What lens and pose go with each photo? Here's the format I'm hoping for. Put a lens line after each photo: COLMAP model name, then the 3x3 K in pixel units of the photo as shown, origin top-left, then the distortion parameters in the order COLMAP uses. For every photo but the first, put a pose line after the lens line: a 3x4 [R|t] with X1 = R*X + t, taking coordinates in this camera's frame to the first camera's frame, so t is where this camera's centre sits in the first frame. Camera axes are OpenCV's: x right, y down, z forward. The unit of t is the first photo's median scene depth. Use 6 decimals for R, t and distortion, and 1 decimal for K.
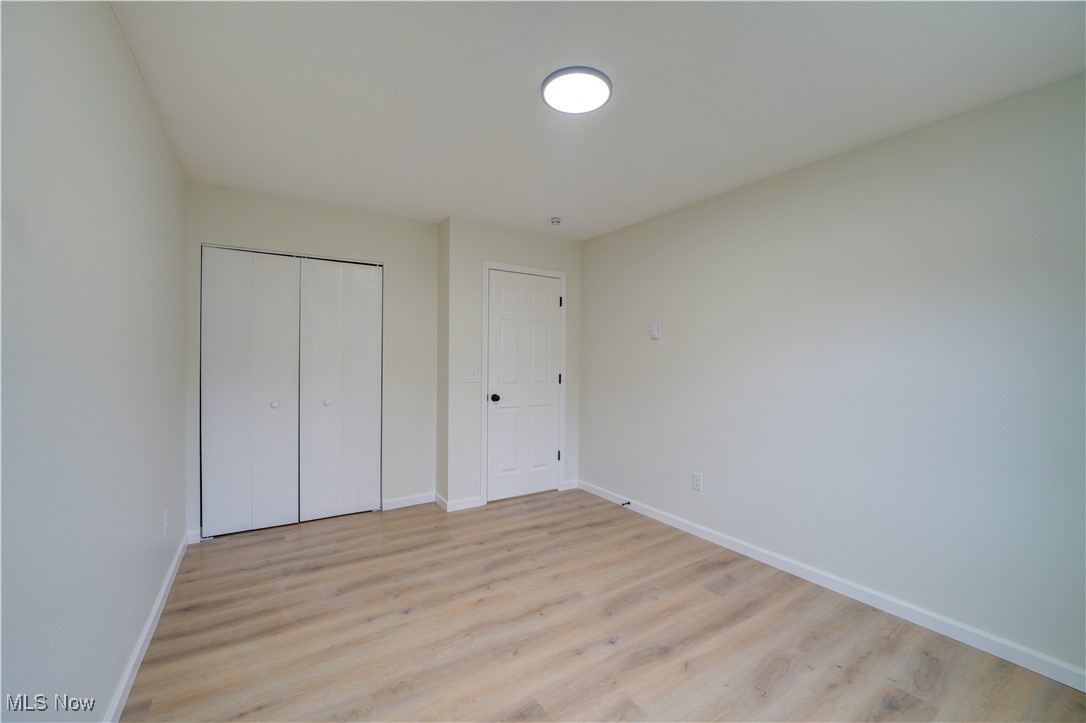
lens RADIAL K [[436.3, 0, 542.2], [0, 436.3, 364.6], [0, 0, 1]] dist [-0.028323, 0.002663]
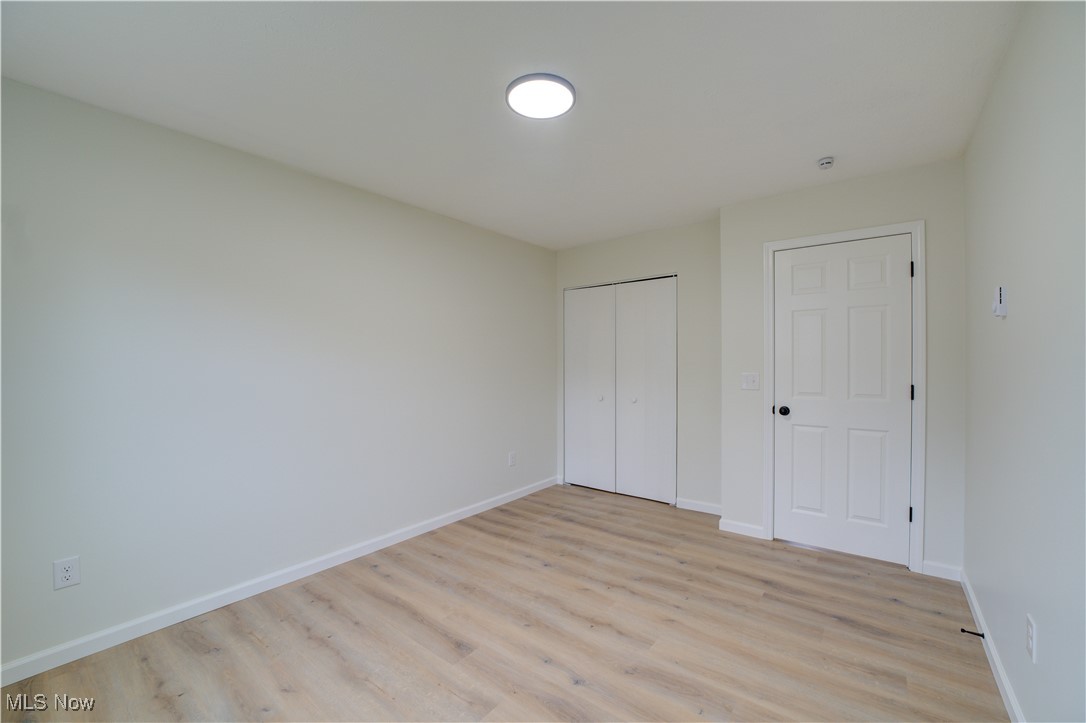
lens RADIAL K [[436.3, 0, 542.2], [0, 436.3, 364.6], [0, 0, 1]] dist [-0.028323, 0.002663]
pose [[0.316601, -0.007495, -0.948529, 0.756134], [-0.002563, 0.999958, -0.008757, 0.000180], [0.948555, 0.005204, 0.316569, 0.500635]]
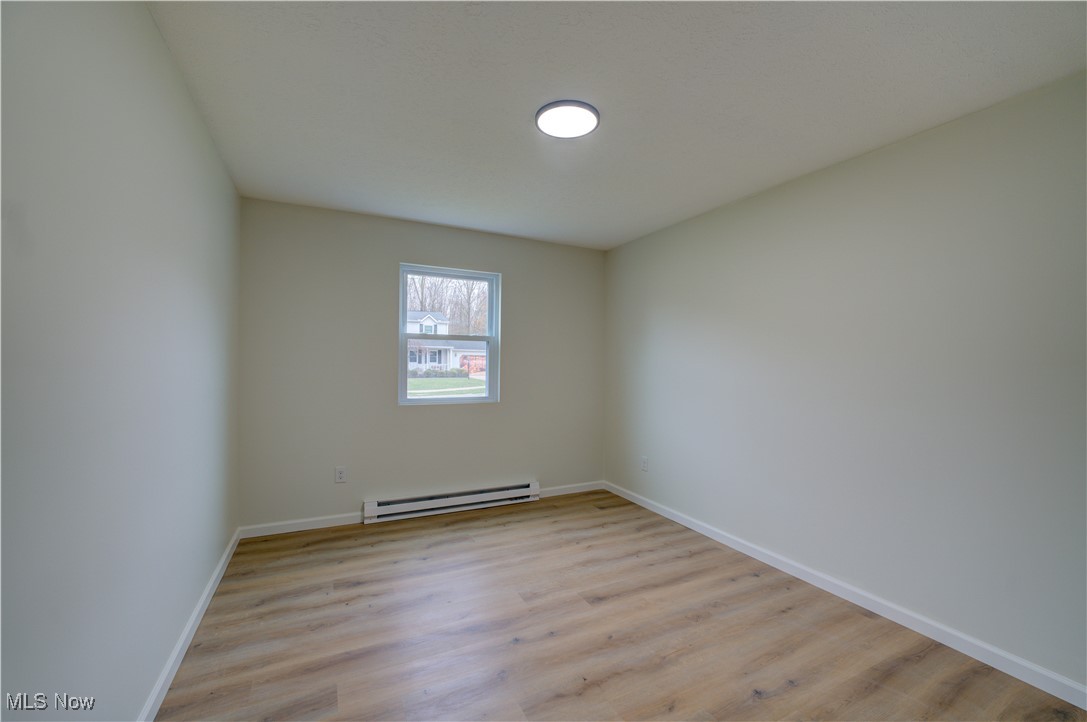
lens RADIAL K [[436.7, 0, 542.7], [0, 436.7, 364.1], [0, 0, 1]] dist [-0.028323, 0.002663]
pose [[-0.992887, -0.025806, 0.116229, -0.001651], [-0.023783, 0.999541, 0.018757, -0.022771], [-0.116660, 0.015860, -0.993045, 1.541093]]
